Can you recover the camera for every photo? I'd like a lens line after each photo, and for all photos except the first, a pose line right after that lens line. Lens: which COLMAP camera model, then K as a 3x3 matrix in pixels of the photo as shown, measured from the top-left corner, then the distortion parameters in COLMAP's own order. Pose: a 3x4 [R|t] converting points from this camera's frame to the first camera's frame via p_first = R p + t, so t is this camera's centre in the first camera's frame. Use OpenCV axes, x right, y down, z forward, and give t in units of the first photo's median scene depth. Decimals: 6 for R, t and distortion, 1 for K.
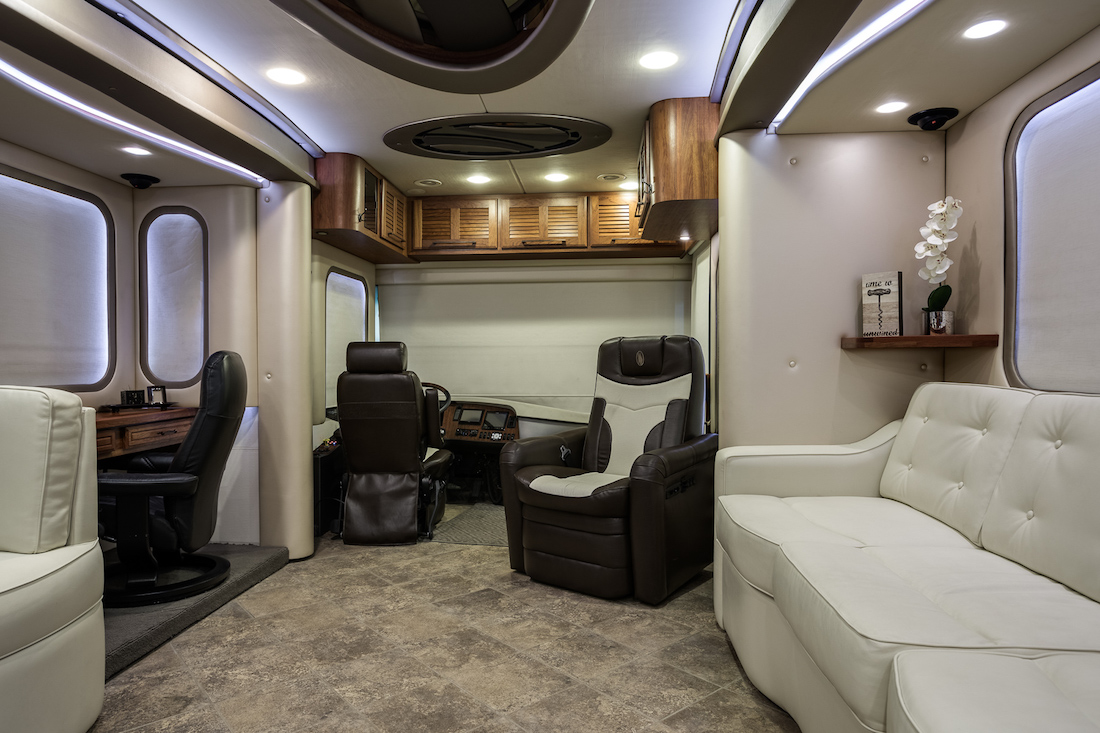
lens RADIAL K [[681.8, 0, 545.0], [0, 681.8, 370.1], [0, 0, 1]] dist [-0.008601, 0.002402]
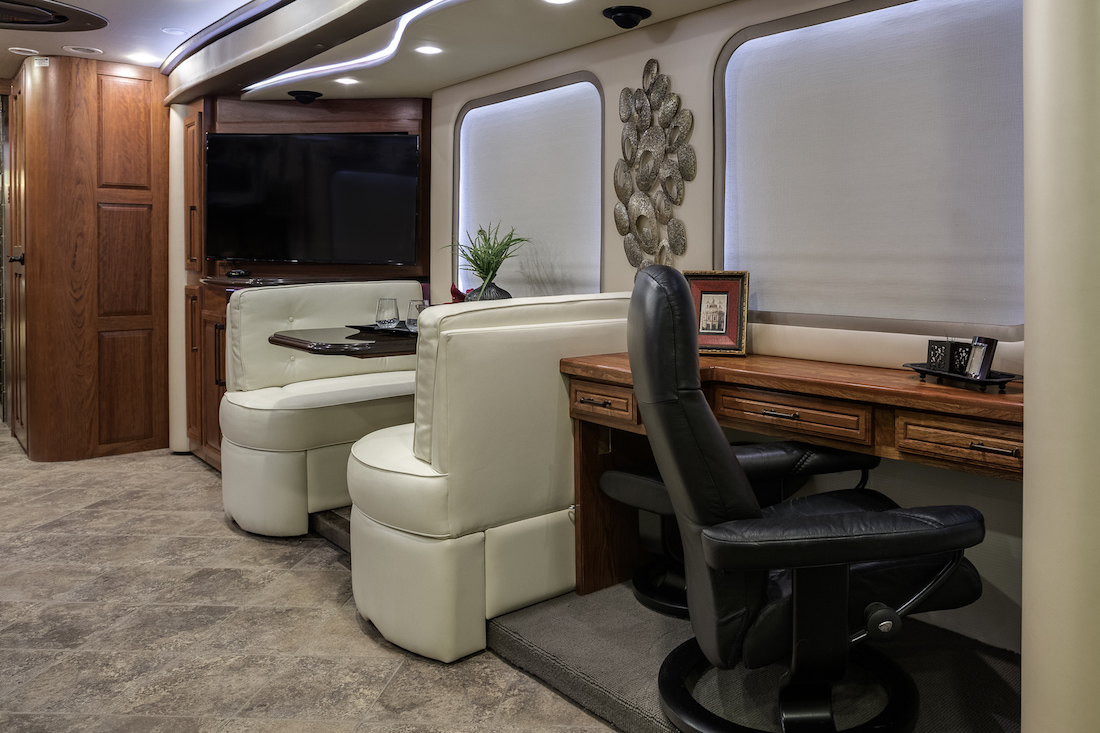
lens RADIAL K [[829.6, 0, 654.5], [0, 829.6, 265.2], [0, 0, 1]] dist [-0.056332, 0.031611]
pose [[-0.670911, 0.007545, -0.741500, -0.019635], [-0.010534, 0.999750, 0.019704, -0.043734], [0.741463, 0.021030, -0.670664, 1.461413]]
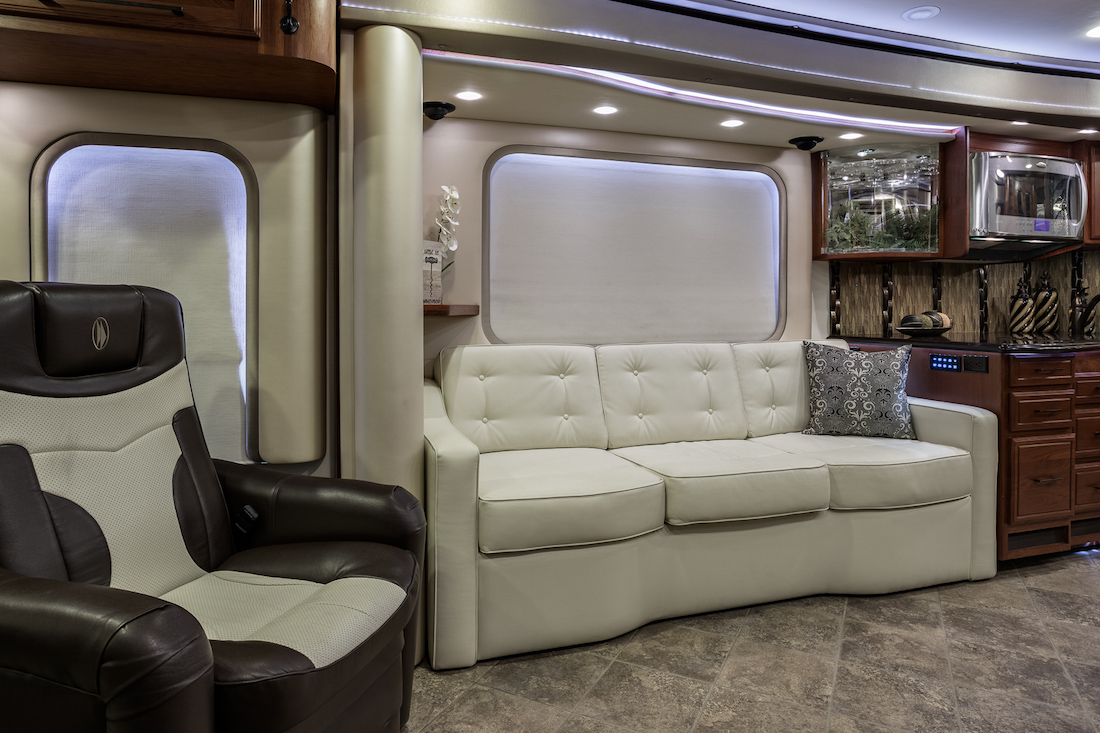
lens RADIAL K [[683.7, 0, 541.8], [0, 683.7, 313.7], [0, 0, 1]] dist [-0.064202, 0.038848]
pose [[-0.381250, 0.000640, 0.924472, -0.494324], [0.016918, 0.999837, 0.006285, -0.037088], [-0.924317, 0.018036, -0.381199, 1.193847]]
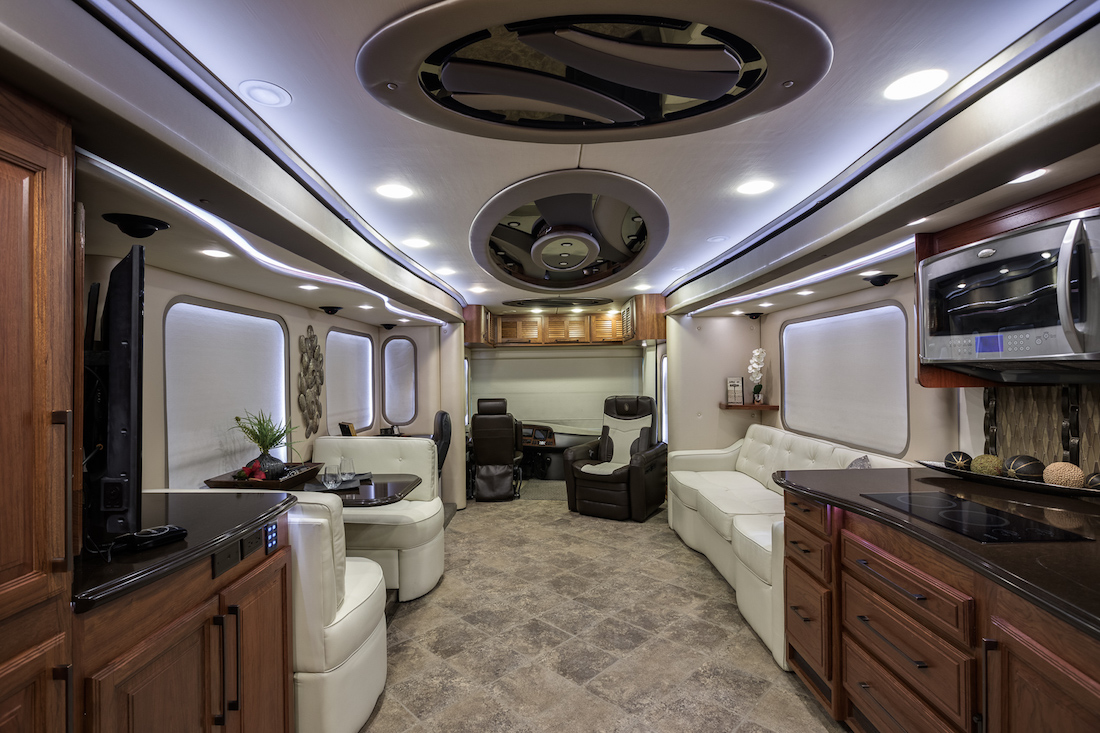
lens RADIAL K [[510.7, 0, 550.0], [0, 510.7, 369.8], [0, 0, 1]] dist [-0.010968, 0.000500]
pose [[0.996247, -0.009506, 0.086027, -0.299630], [0.011067, 0.999782, -0.017683, -0.139823], [-0.085840, 0.018569, 0.996136, -0.711148]]
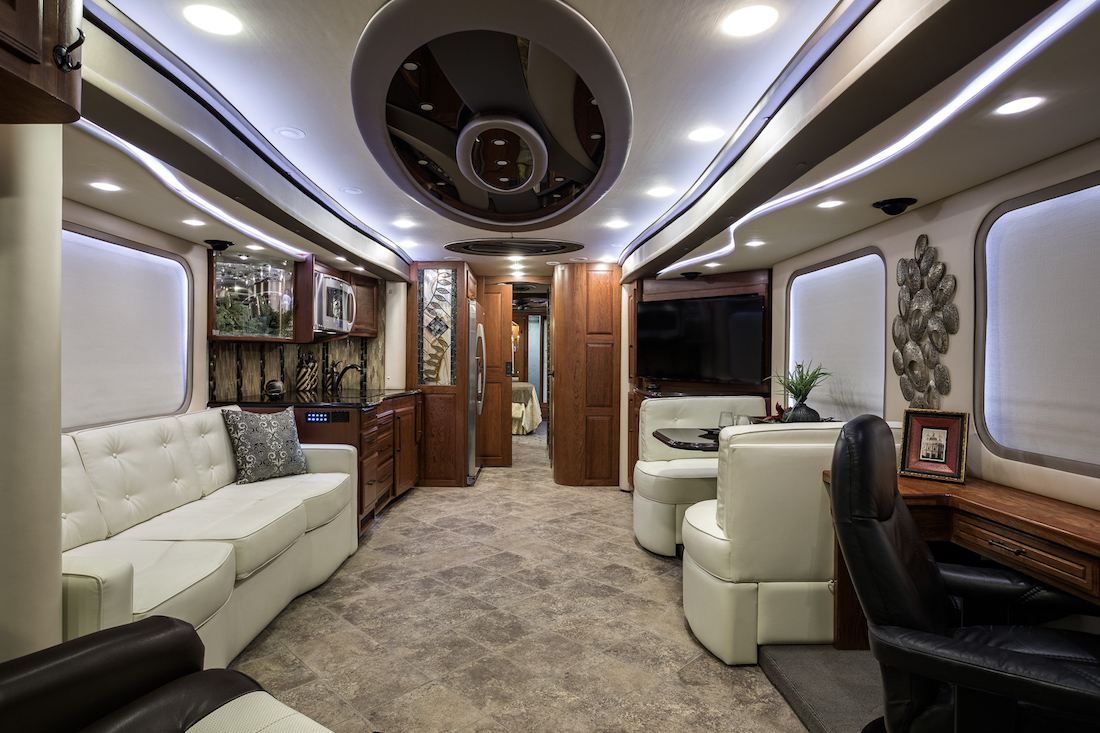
lens RADIAL K [[586.2, 0, 531.9], [0, 586.2, 361.1], [0, 0, 1]] dist [-0.019529, 0.002327]
pose [[-0.996472, -0.001665, -0.083907, -0.116643], [-0.003314, 0.999804, 0.019516, -0.103800], [0.083858, 0.019725, -0.996282, 1.613269]]
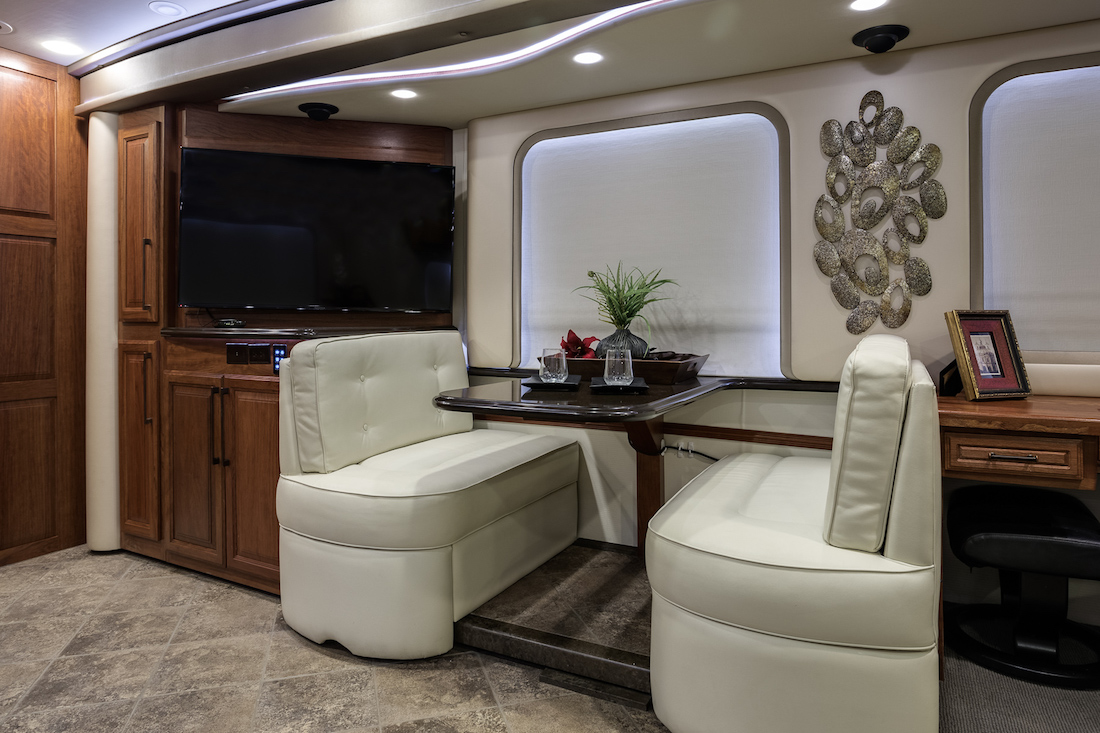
lens RADIAL K [[683.7, 0, 541.8], [0, 683.7, 313.7], [0, 0, 1]] dist [-0.064202, 0.038848]
pose [[-0.399633, -0.002503, -0.916672, 0.112469], [-0.010490, 0.999943, 0.001842, -0.010756], [0.916615, 0.010352, -0.399636, 0.679003]]
